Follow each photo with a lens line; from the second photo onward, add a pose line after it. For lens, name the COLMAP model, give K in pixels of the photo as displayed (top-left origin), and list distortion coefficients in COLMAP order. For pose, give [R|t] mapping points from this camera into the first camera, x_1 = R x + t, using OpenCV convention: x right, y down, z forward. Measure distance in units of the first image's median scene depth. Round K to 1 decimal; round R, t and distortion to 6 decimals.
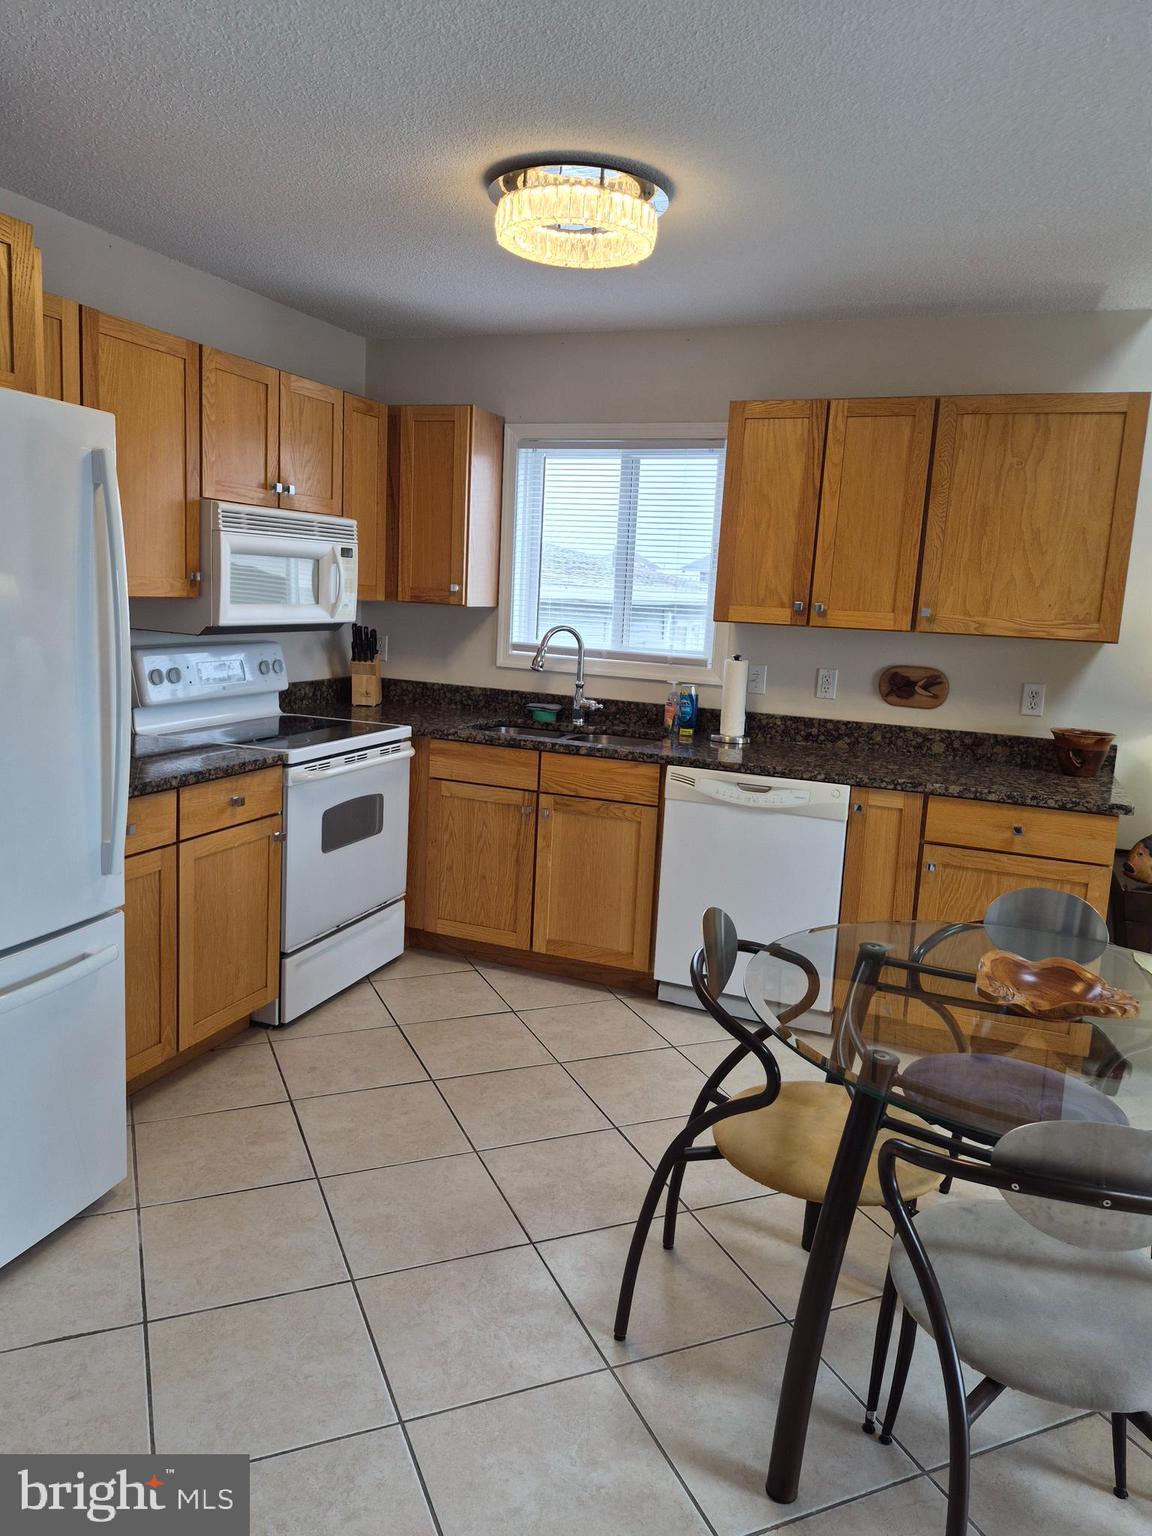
lens RADIAL K [[1055.9, 0, 568.6], [0, 1055.9, 784.2], [0, 0, 1]] dist [0.072915, -0.090524]
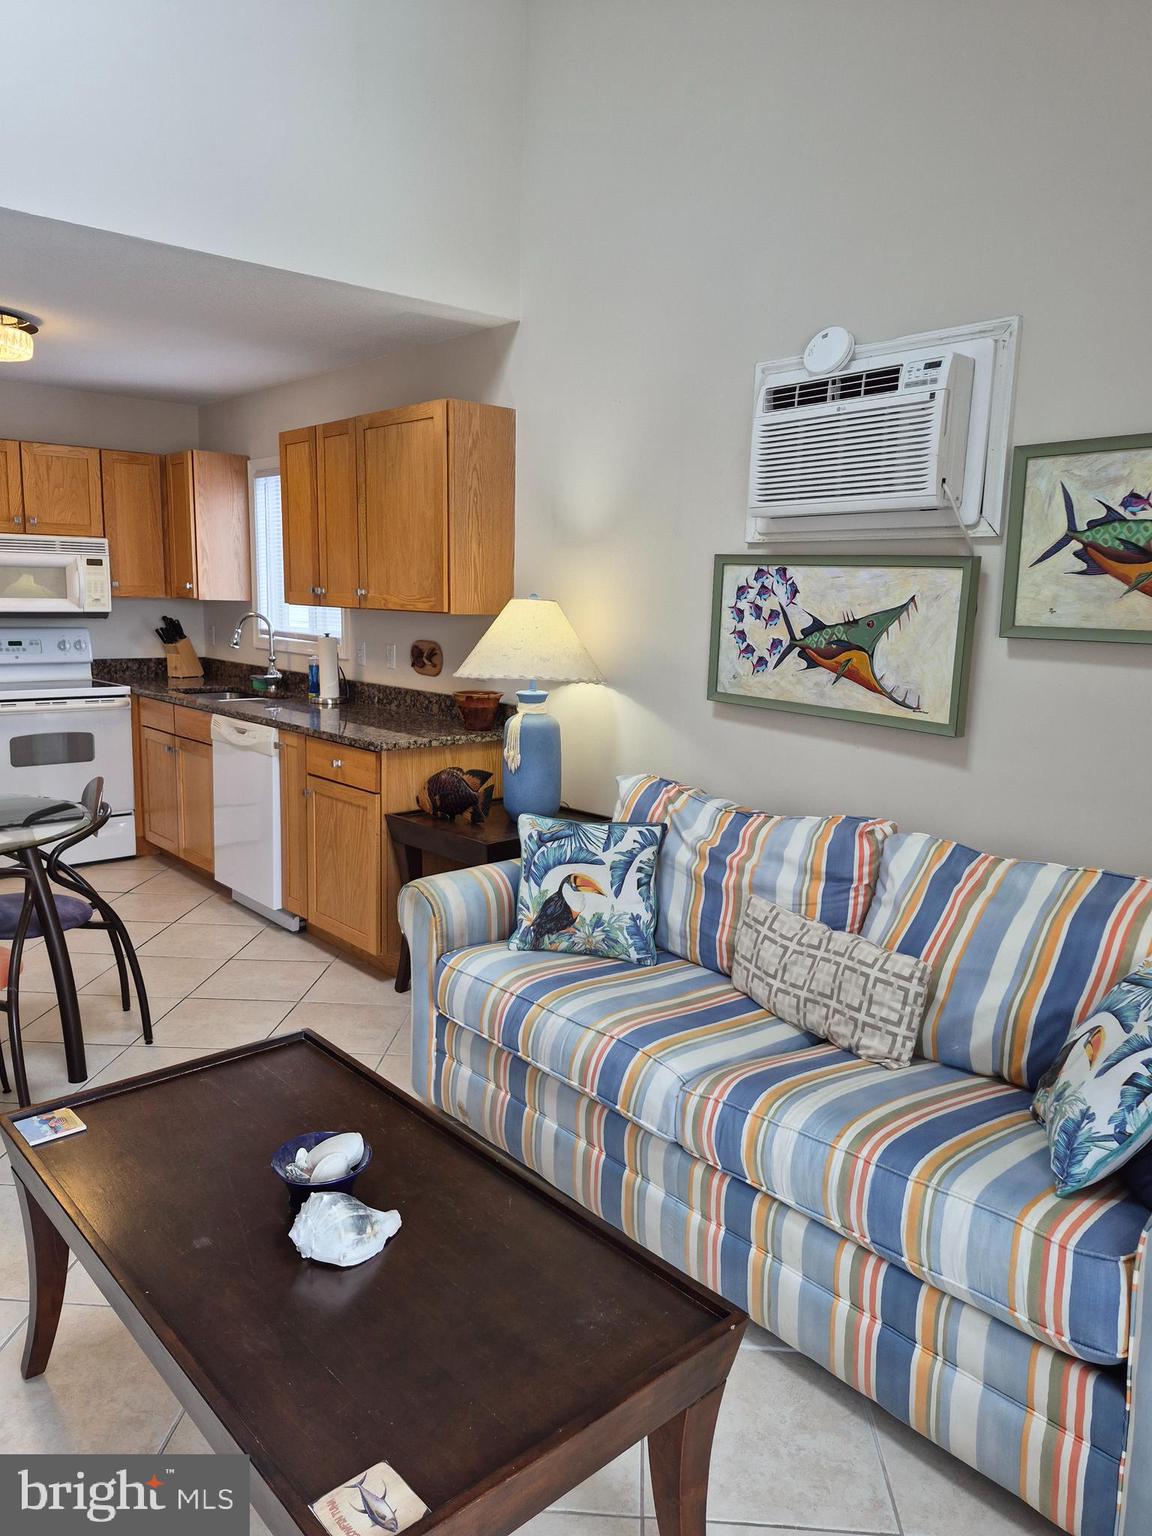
lens RADIAL K [[1055.9, 0, 577.0], [0, 1055.9, 783.8], [0, 0, 1]] dist [0.072915, -0.090524]
pose [[0.896340, 0.048803, -0.440672, 0.996124], [-0.057776, 0.998305, -0.006958, 0.047450], [0.439586, 0.031697, 0.897641, 0.018303]]
